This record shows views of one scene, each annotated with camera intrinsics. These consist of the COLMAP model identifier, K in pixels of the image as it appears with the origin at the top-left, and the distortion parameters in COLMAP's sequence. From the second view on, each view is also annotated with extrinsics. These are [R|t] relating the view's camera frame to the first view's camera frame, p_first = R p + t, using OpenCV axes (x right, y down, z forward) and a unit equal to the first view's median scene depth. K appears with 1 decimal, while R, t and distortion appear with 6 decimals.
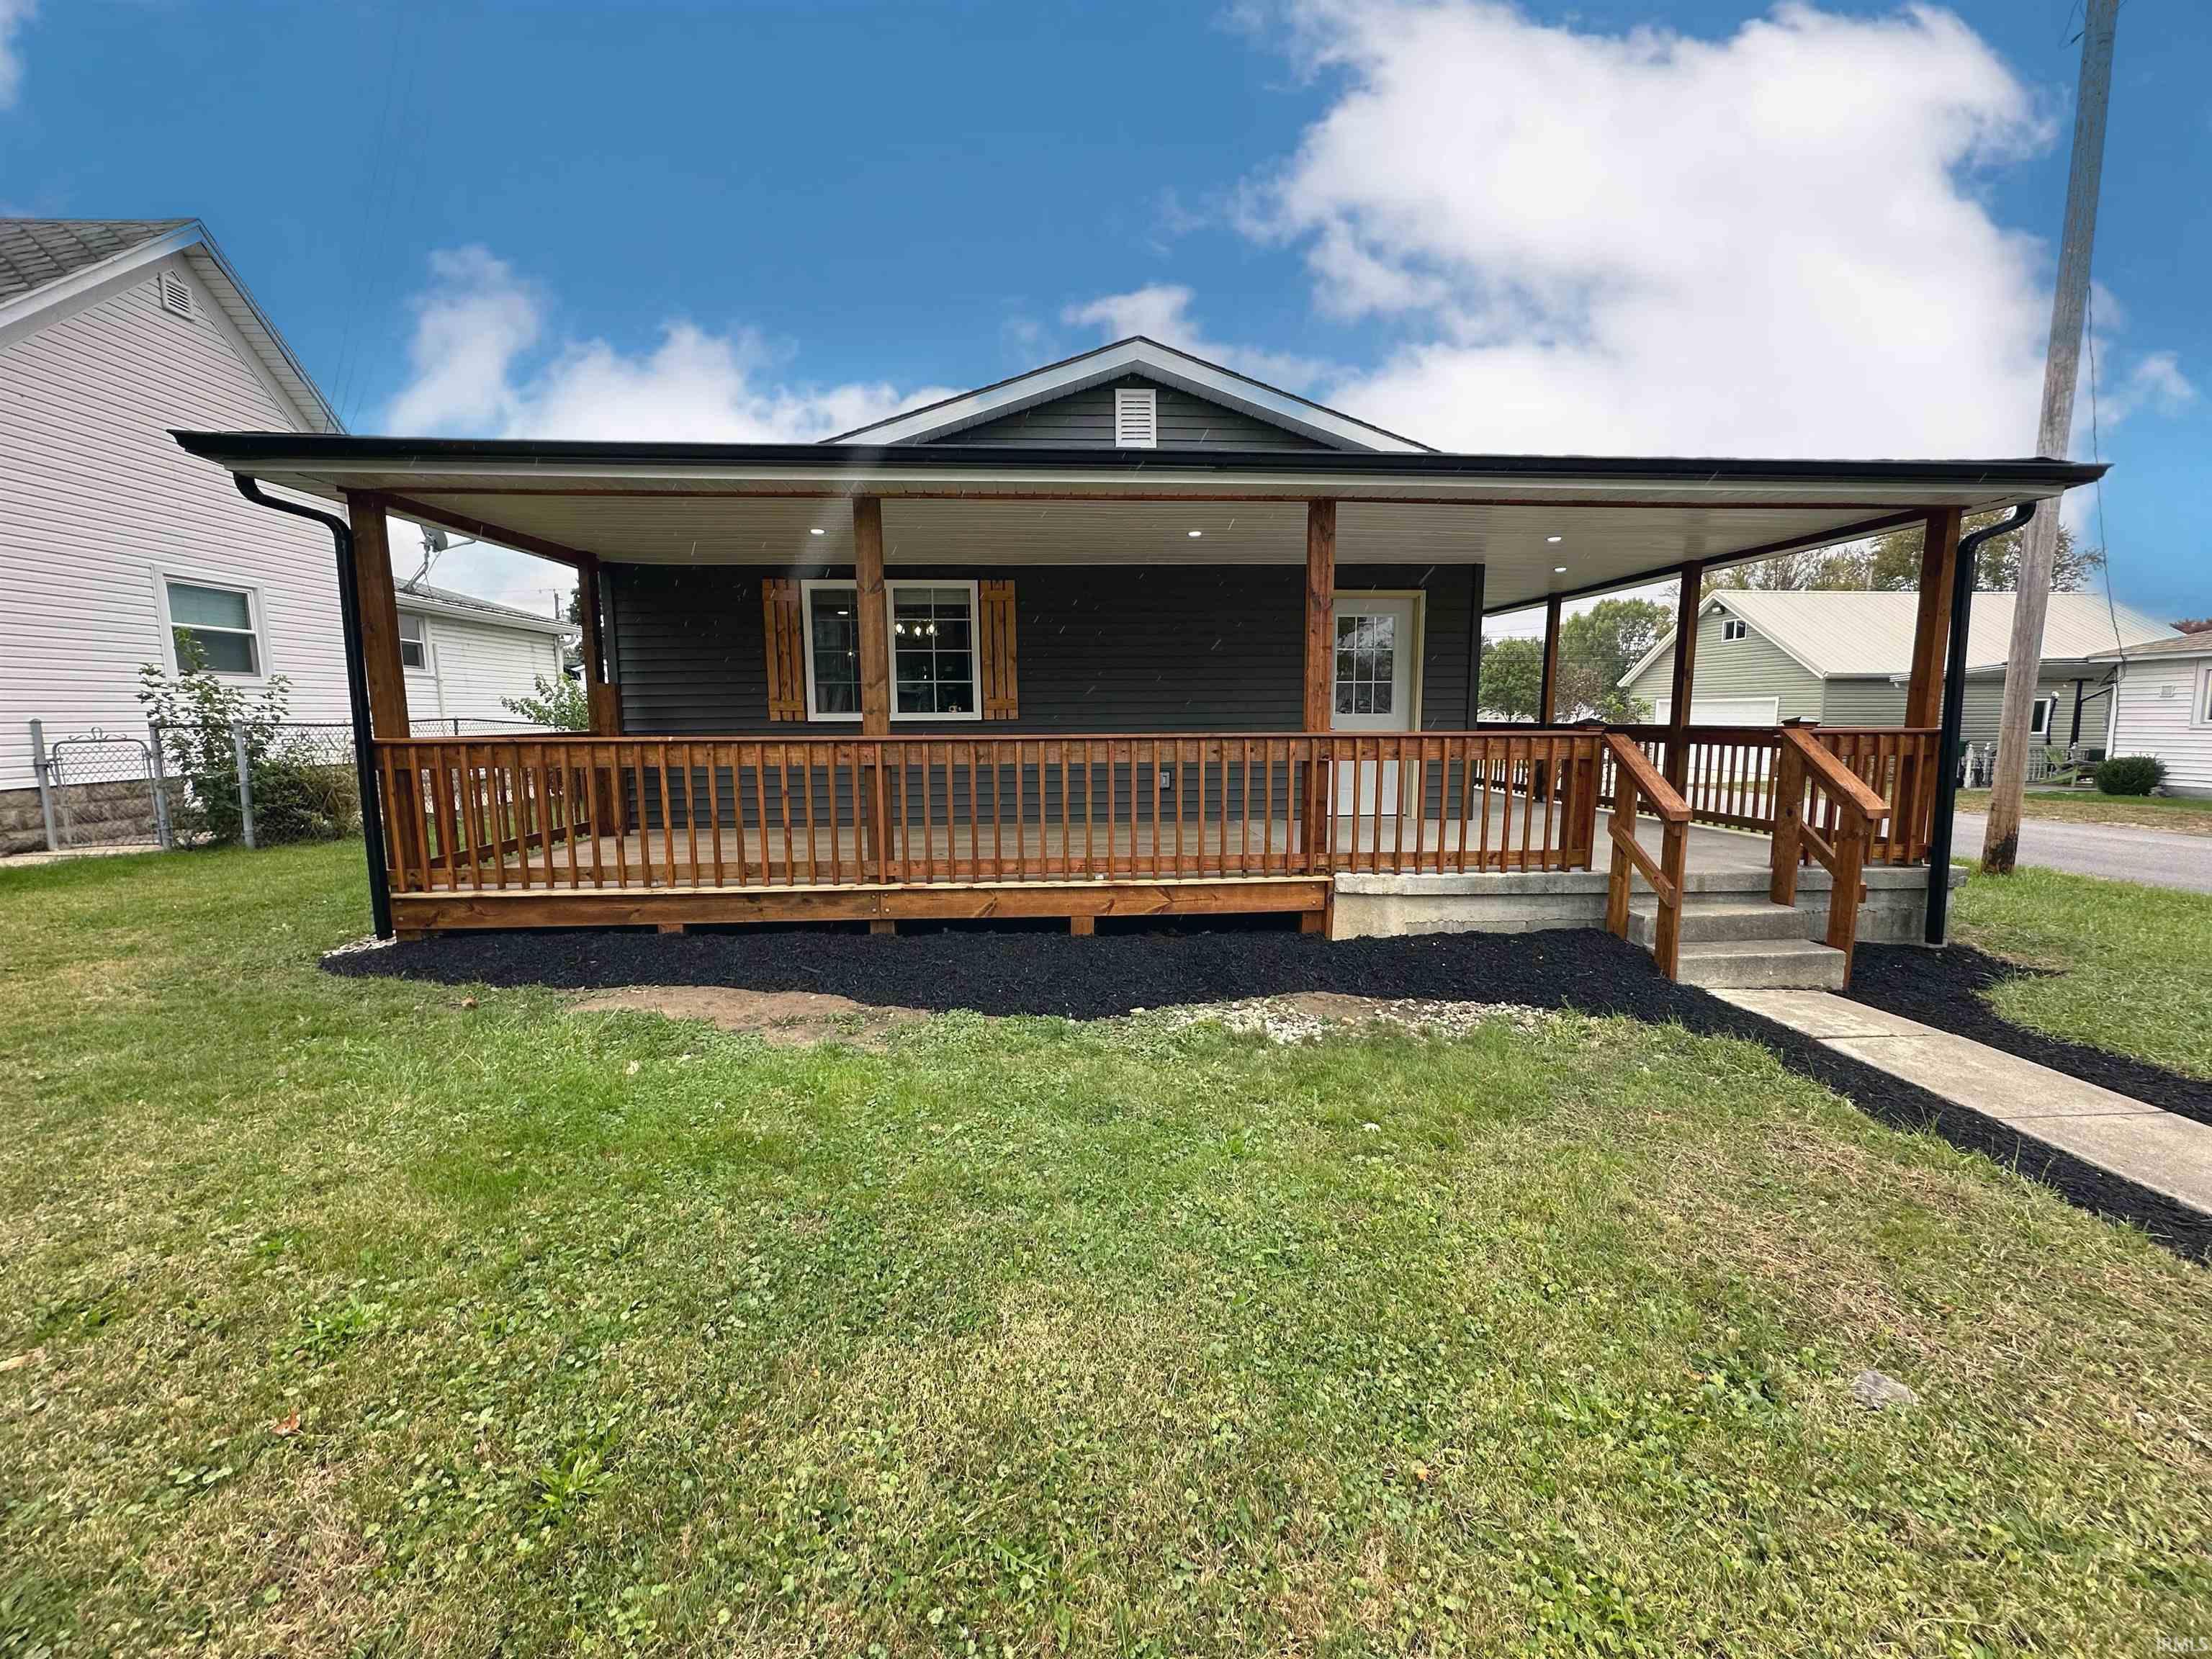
lens RADIAL K [[878.6, 0, 1104.8], [0, 878.6, 829.7], [0, 0, 1]] dist [-0.004674, 0.001193]
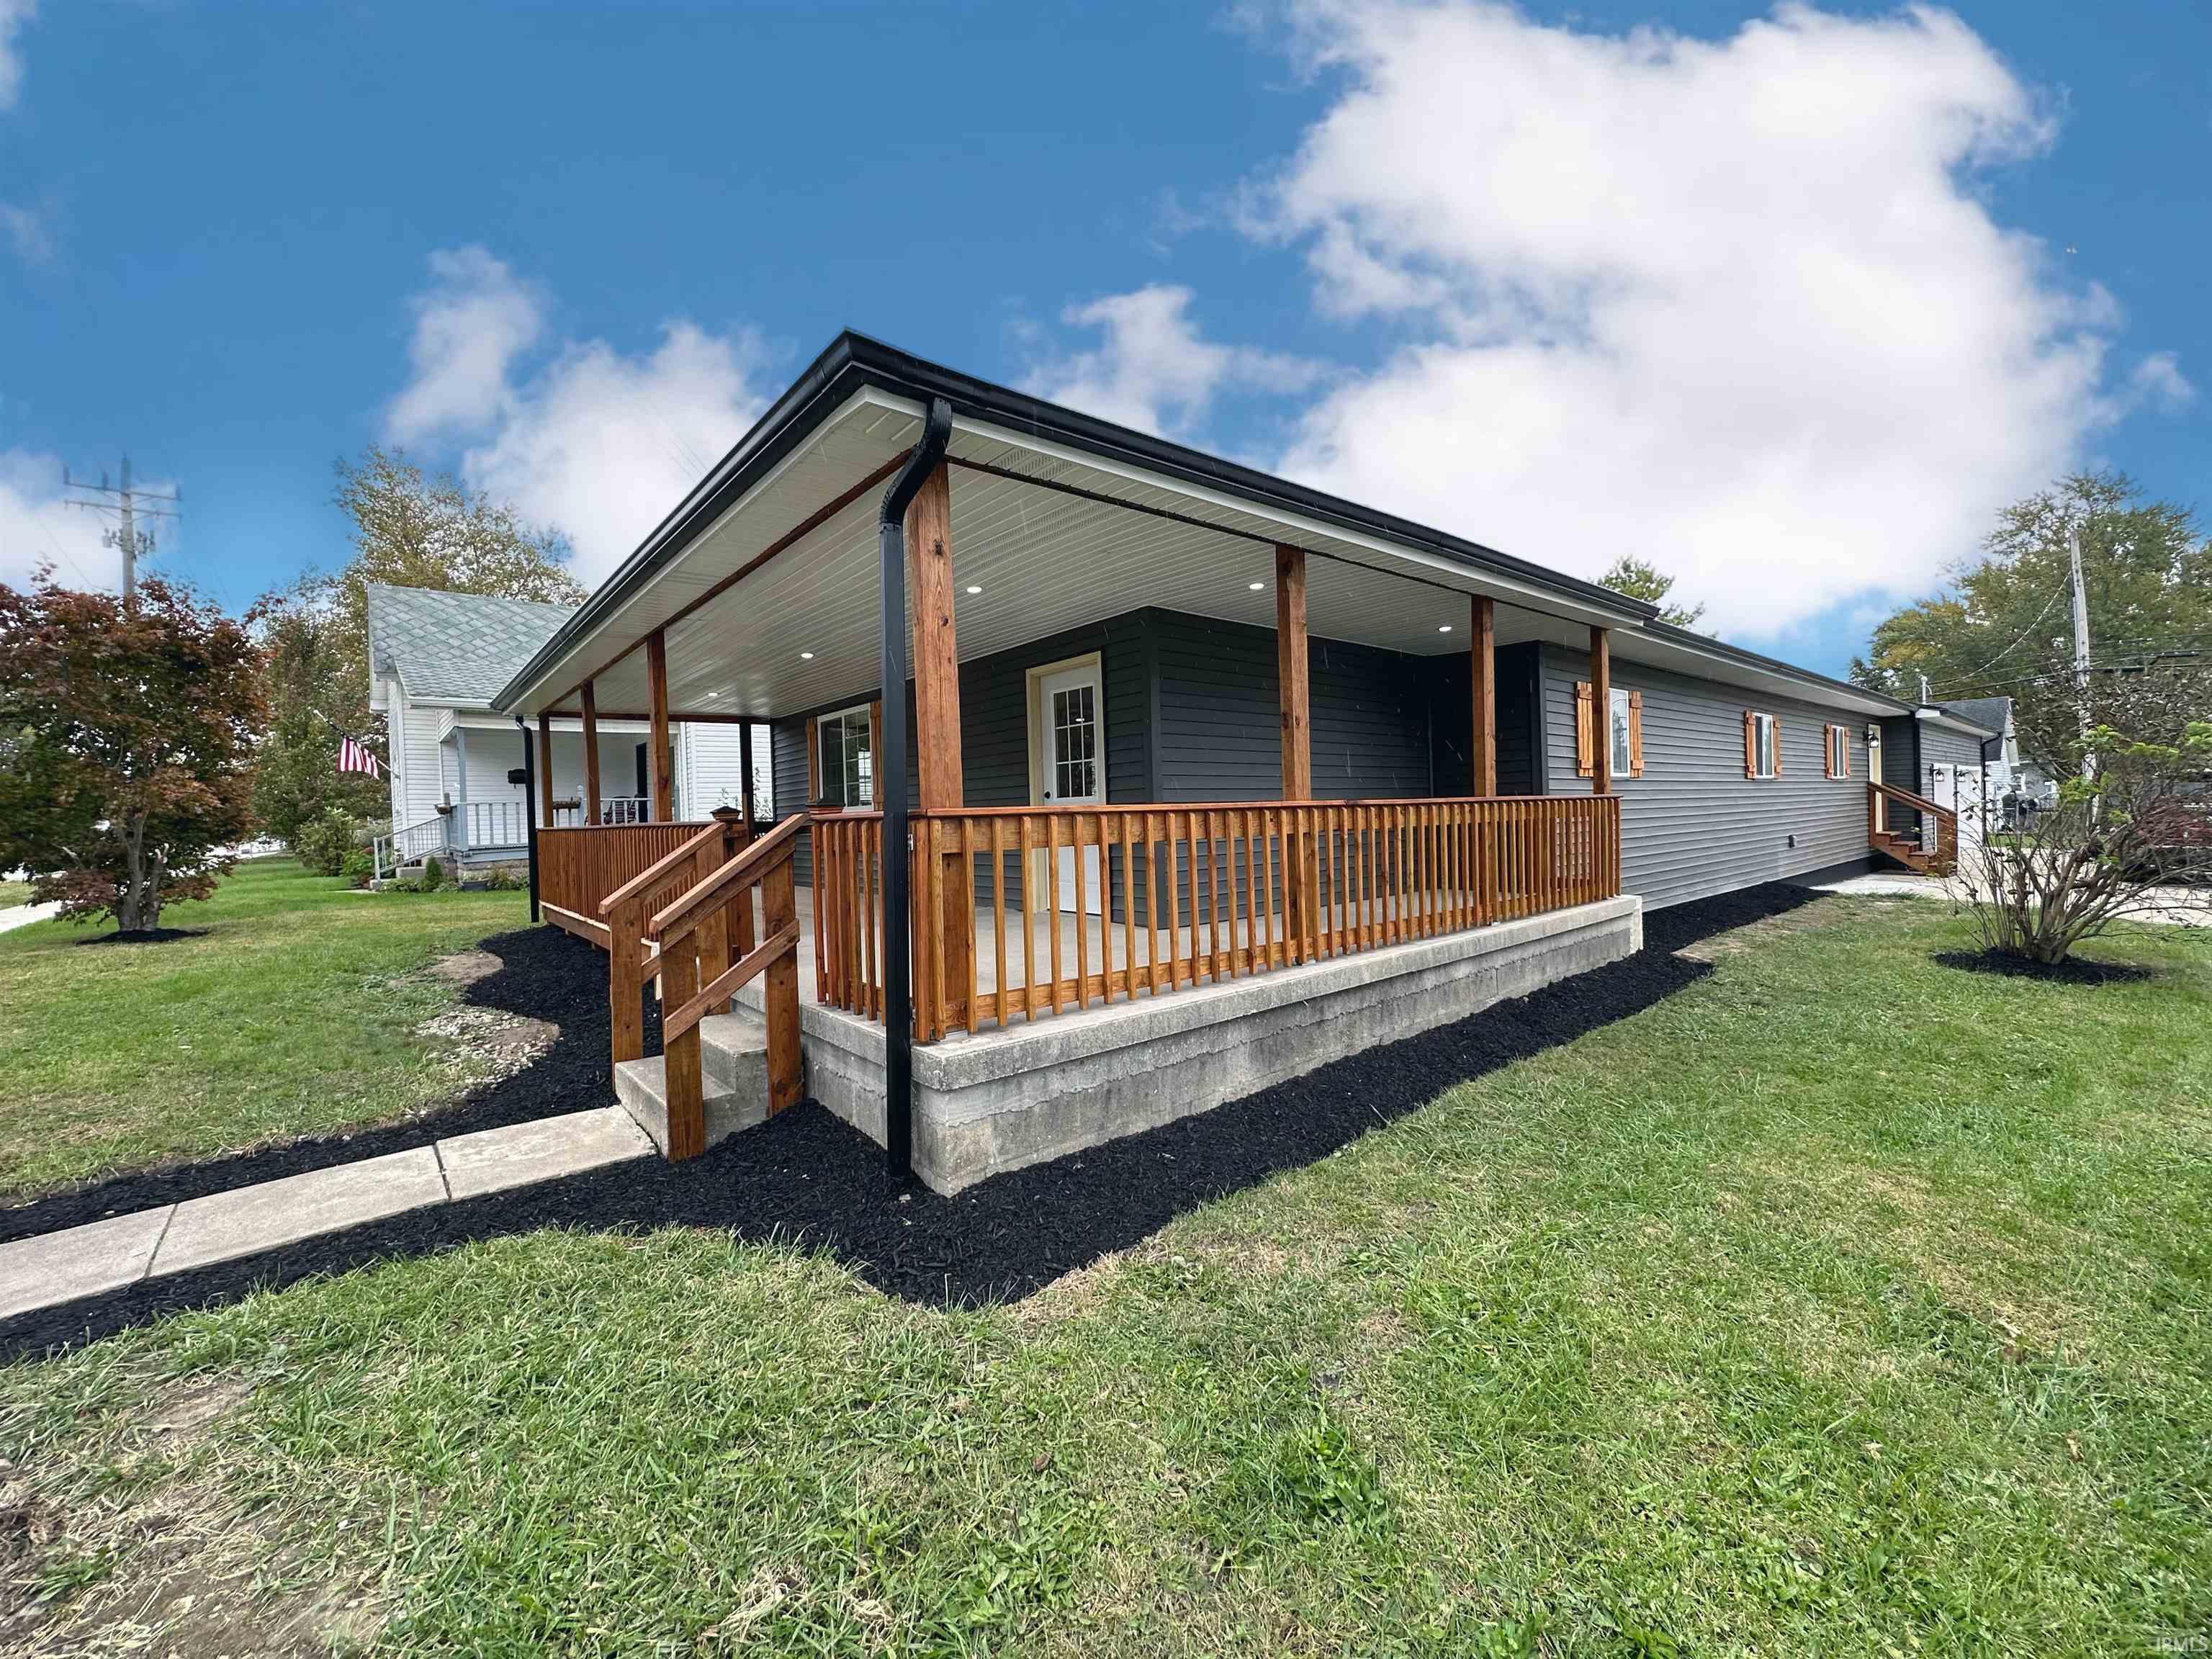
lens RADIAL K [[878.6, 0, 1104.2], [0, 878.6, 831.0], [0, 0, 1]] dist [-0.004674, 0.001193]
pose [[0.592562, 0.002323, -0.805521, 1.485684], [-0.076593, 0.995628, -0.053473, -0.076499], [0.801875, 0.093383, 0.590149, 0.735166]]
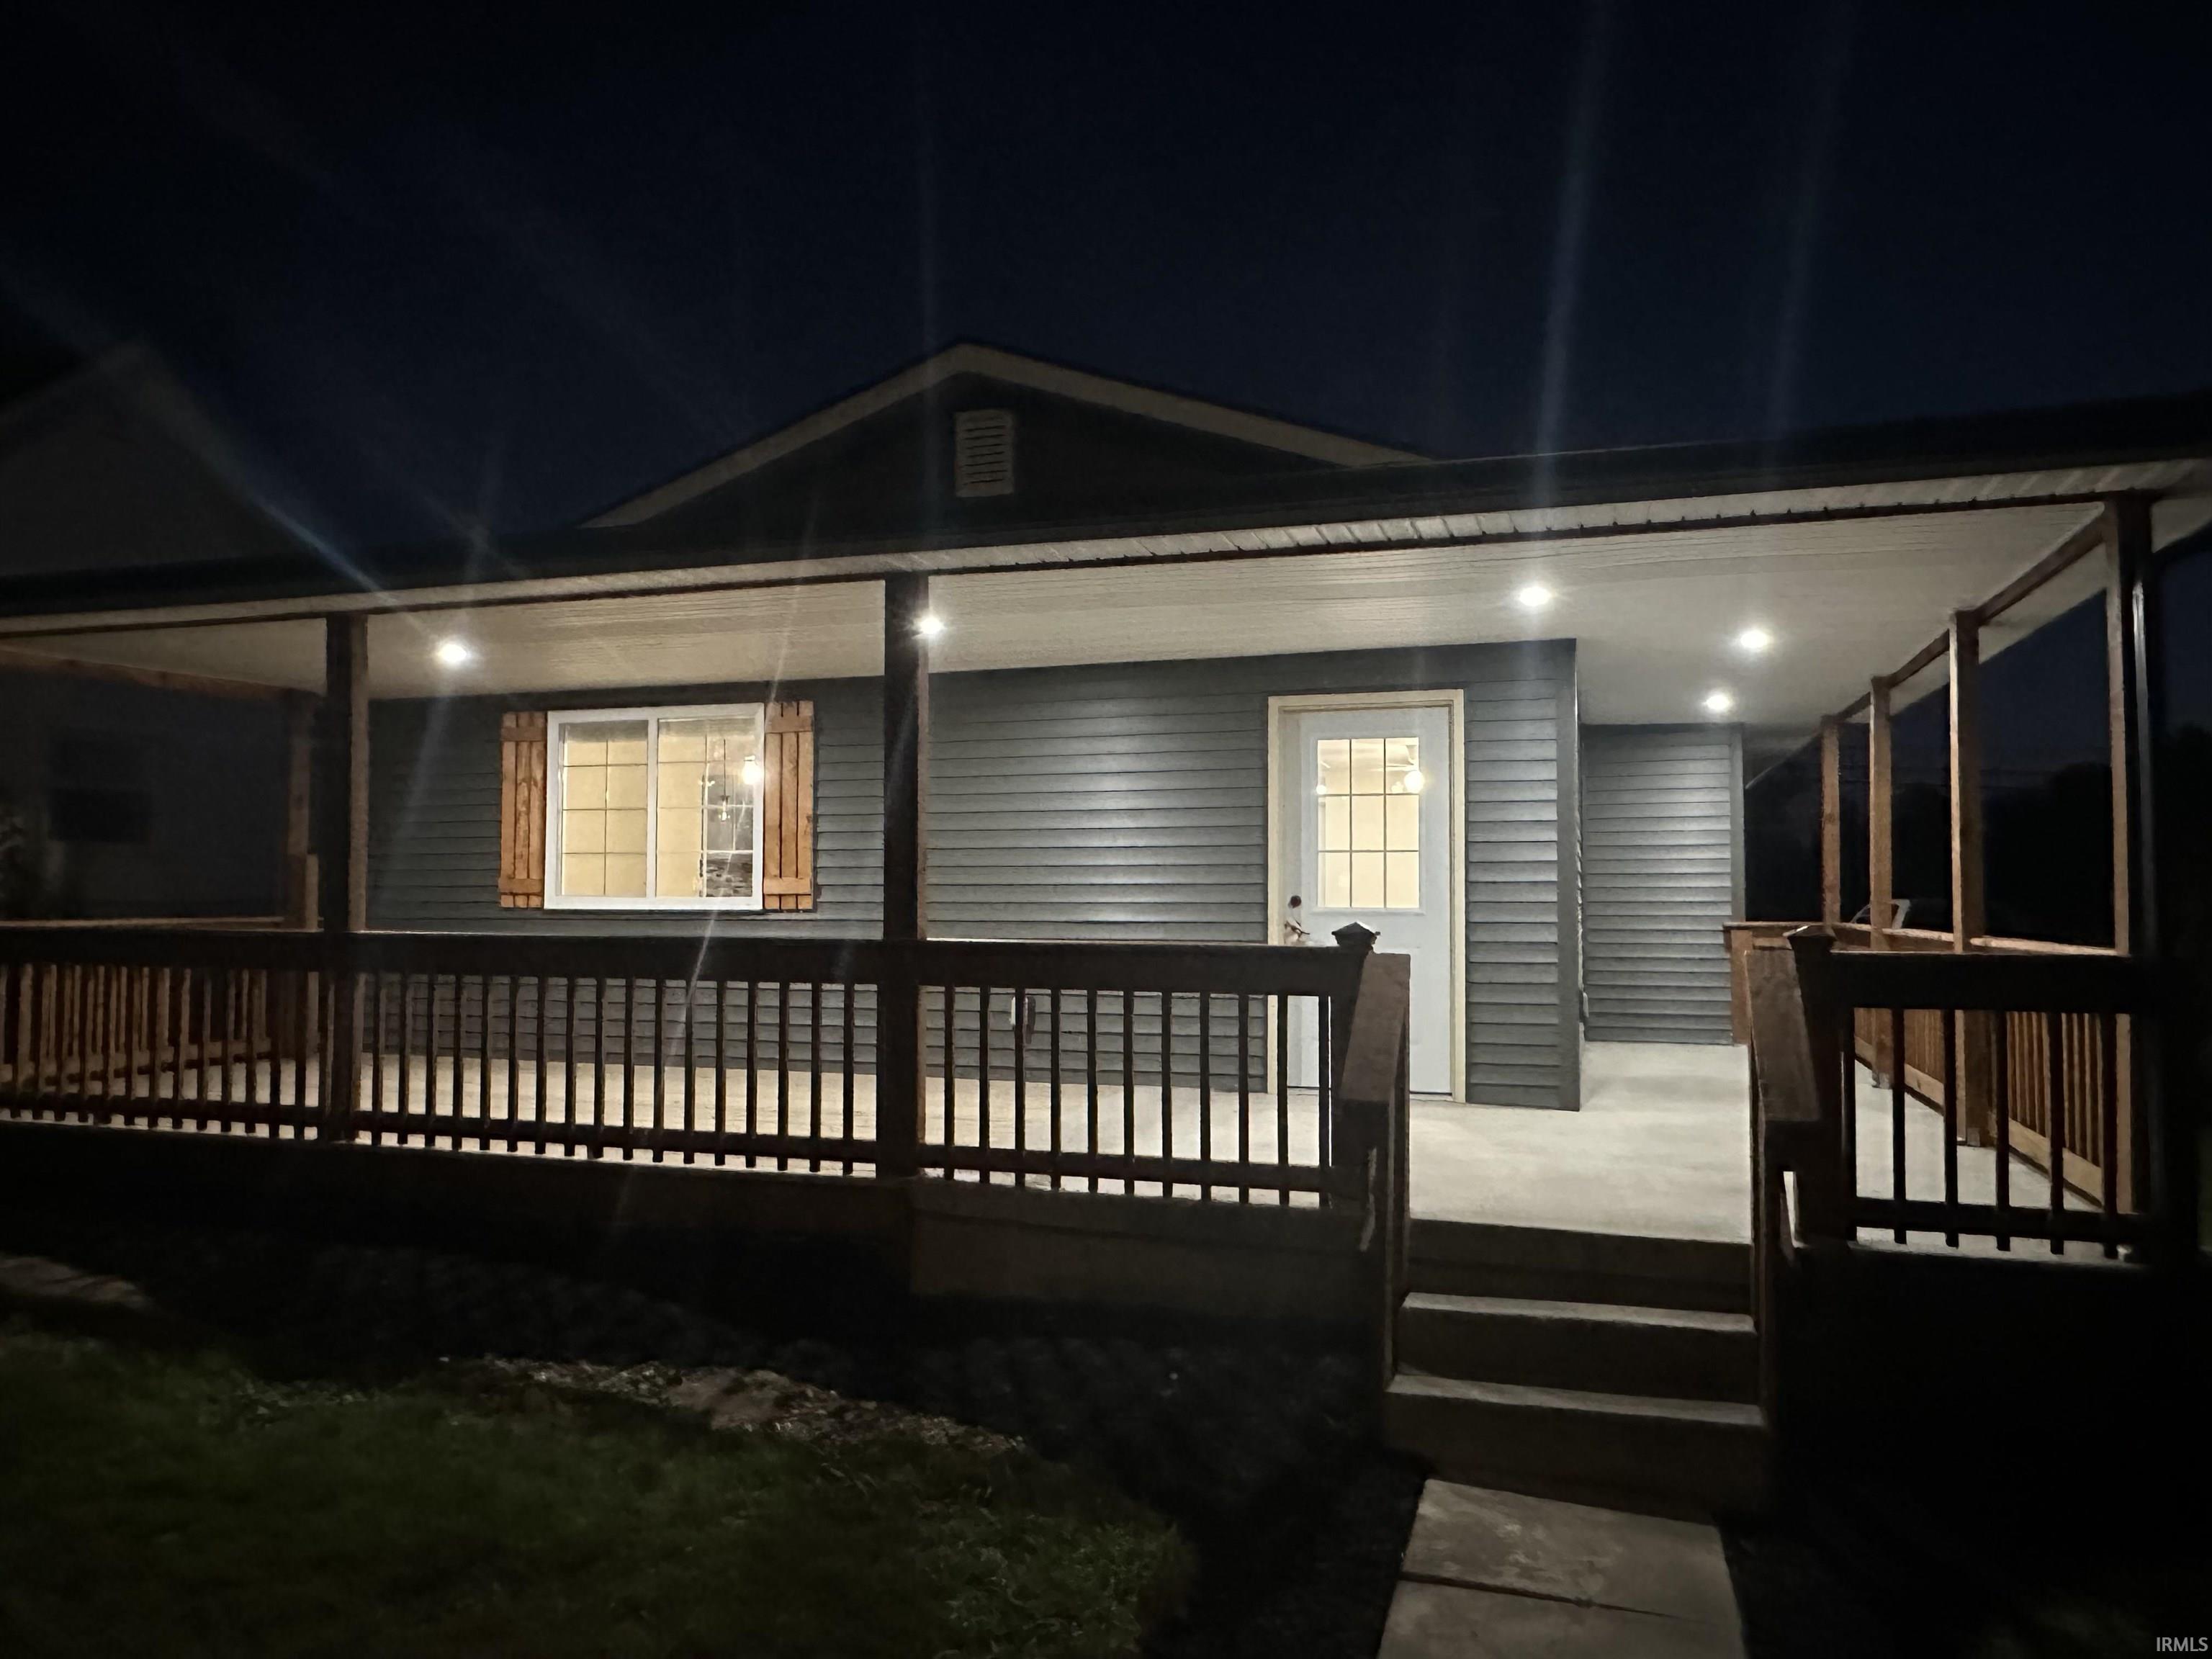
lens RADIAL K [[1504.2, 0, 1104.0], [0, 1504.2, 825.0], [0, 0, 1]] dist [-0.003327, 0.001986]
pose [[0.930702, -0.009396, -0.365657, 0.709984], [-0.055792, 0.984326, -0.167300, -0.019589], [0.361498, 0.176107, 0.915590, 0.074055]]
